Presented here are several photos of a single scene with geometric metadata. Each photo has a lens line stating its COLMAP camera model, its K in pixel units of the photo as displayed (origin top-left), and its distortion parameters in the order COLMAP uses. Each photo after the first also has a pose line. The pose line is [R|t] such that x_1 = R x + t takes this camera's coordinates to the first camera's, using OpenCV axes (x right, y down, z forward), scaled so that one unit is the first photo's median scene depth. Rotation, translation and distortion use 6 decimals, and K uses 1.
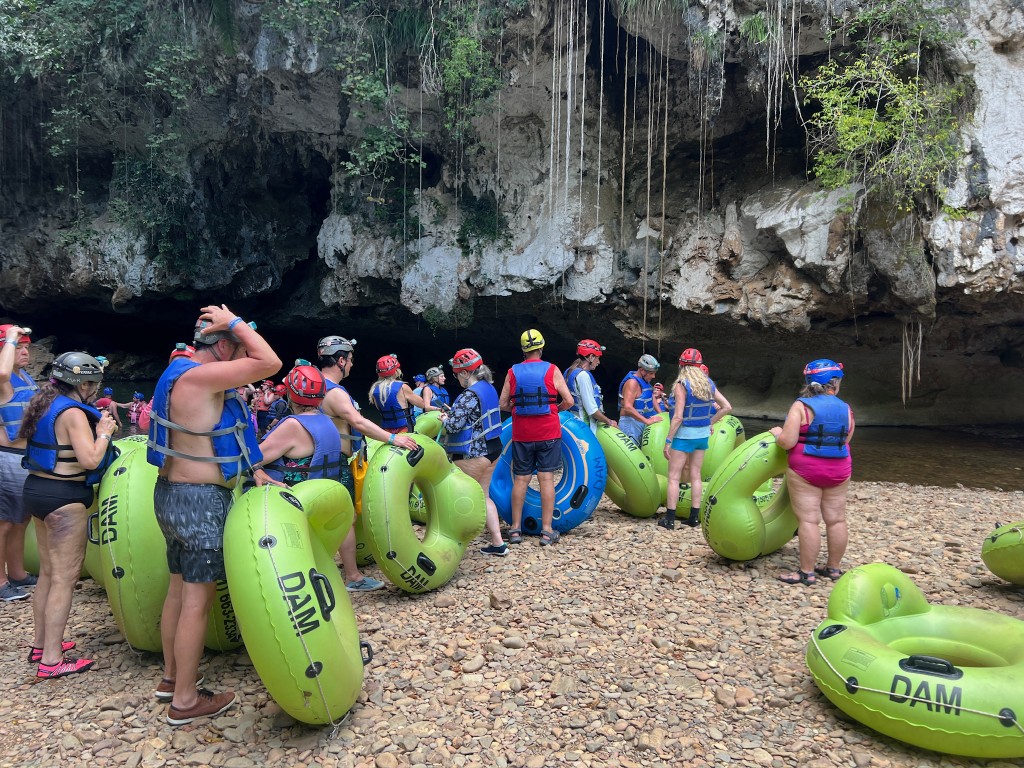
lens RADIAL K [[765.2, 0, 512.0], [0, 765.2, 384.0], [0, 0, 1]] dist [0.108204, -0.123842]
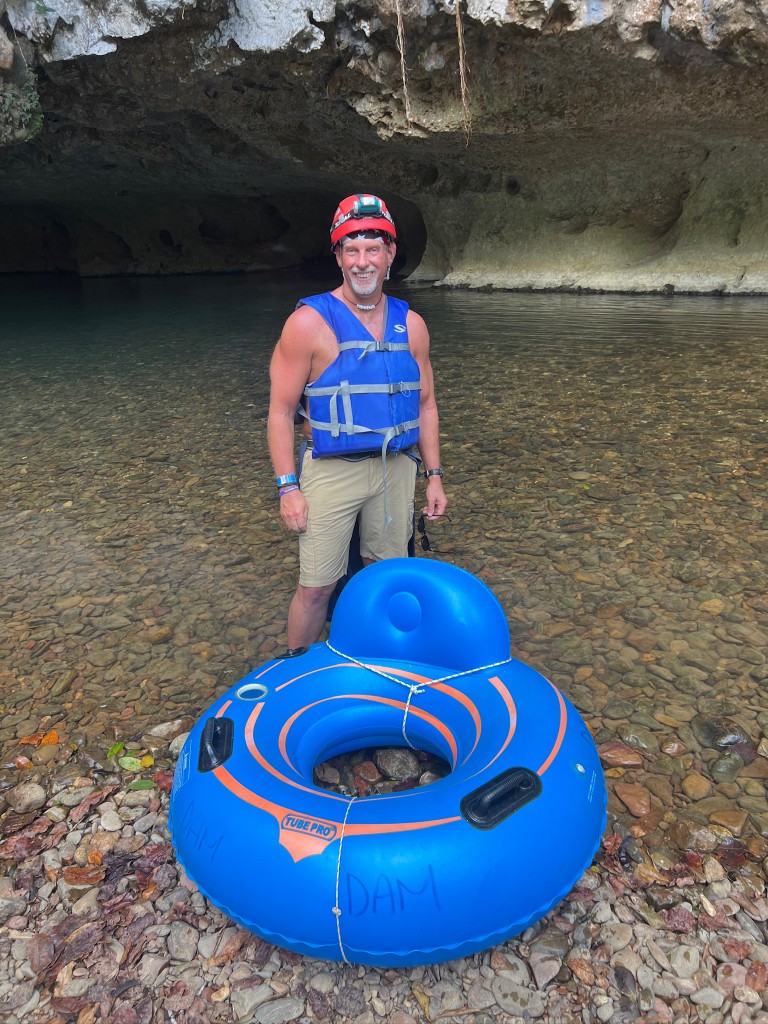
lens RADIAL K [[765.2, 0, 384.0], [0, 765.2, 512.0], [0, 0, 1]] dist [0.108204, -0.123842]
pose [[0.994005, -0.101203, 0.041372, 0.109997], [0.083351, 0.946324, 0.312289, 0.007432], [-0.070756, -0.306968, 0.949086, 0.491678]]
